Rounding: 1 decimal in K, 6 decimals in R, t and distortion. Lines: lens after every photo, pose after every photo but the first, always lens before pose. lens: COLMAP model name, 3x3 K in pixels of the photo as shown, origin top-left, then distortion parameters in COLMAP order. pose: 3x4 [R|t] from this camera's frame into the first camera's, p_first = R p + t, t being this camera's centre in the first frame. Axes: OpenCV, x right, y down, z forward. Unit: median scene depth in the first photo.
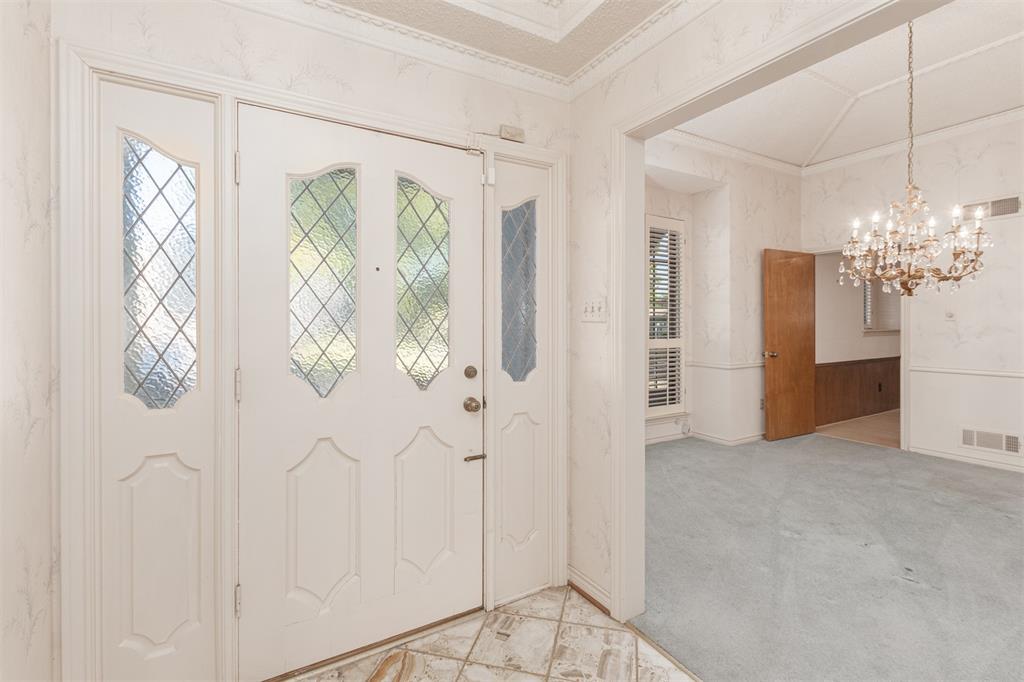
lens RADIAL K [[445.4, 0, 512.1], [0, 445.4, 344.6], [0, 0, 1]] dist [0.008729, -0.000167]
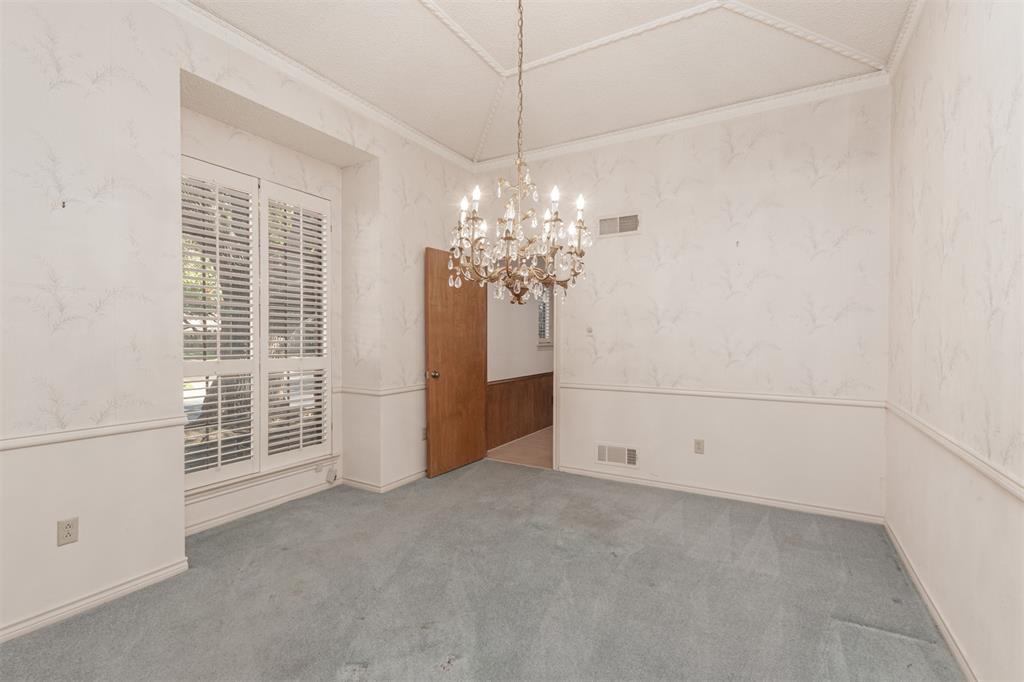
lens RADIAL K [[445.4, 0, 512.1], [0, 445.4, 344.6], [0, 0, 1]] dist [0.008729, -0.000167]
pose [[0.871694, -0.004161, 0.490032, 0.311174], [0.021350, 0.999337, -0.029492, -0.005903], [-0.489585, 0.036170, 0.871205, 0.198969]]
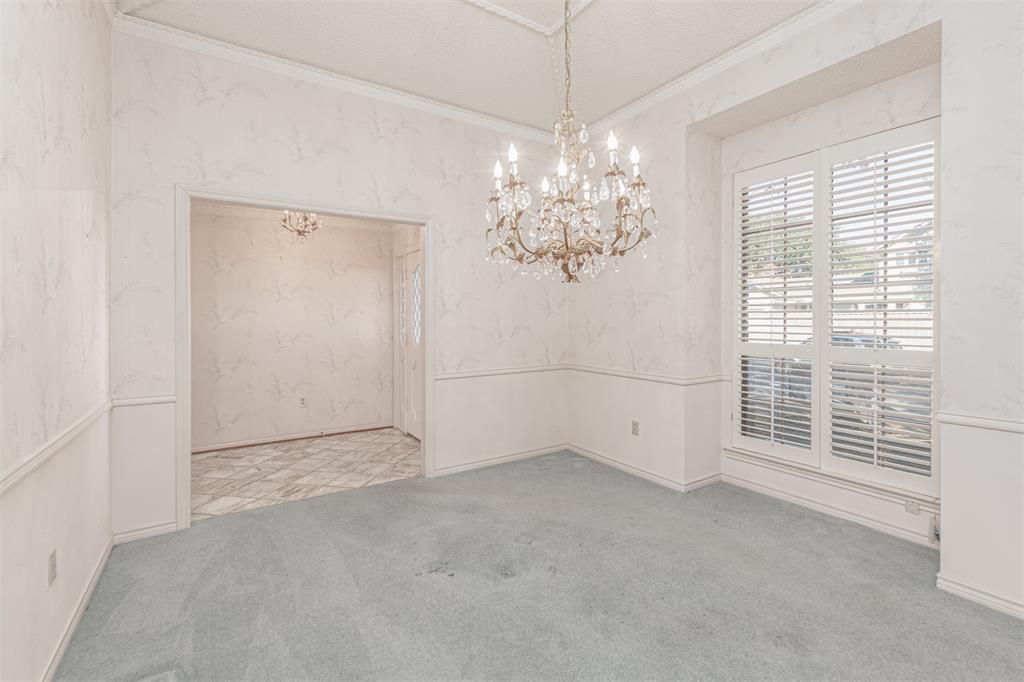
lens RADIAL K [[445.4, 0, 512.1], [0, 445.4, 344.6], [0, 0, 1]] dist [0.008729, -0.000167]
pose [[0.068530, 0.056210, -0.996064, 0.930291], [-0.048877, 0.997402, 0.052922, -0.026087], [0.996451, 0.045058, 0.071099, 0.529254]]
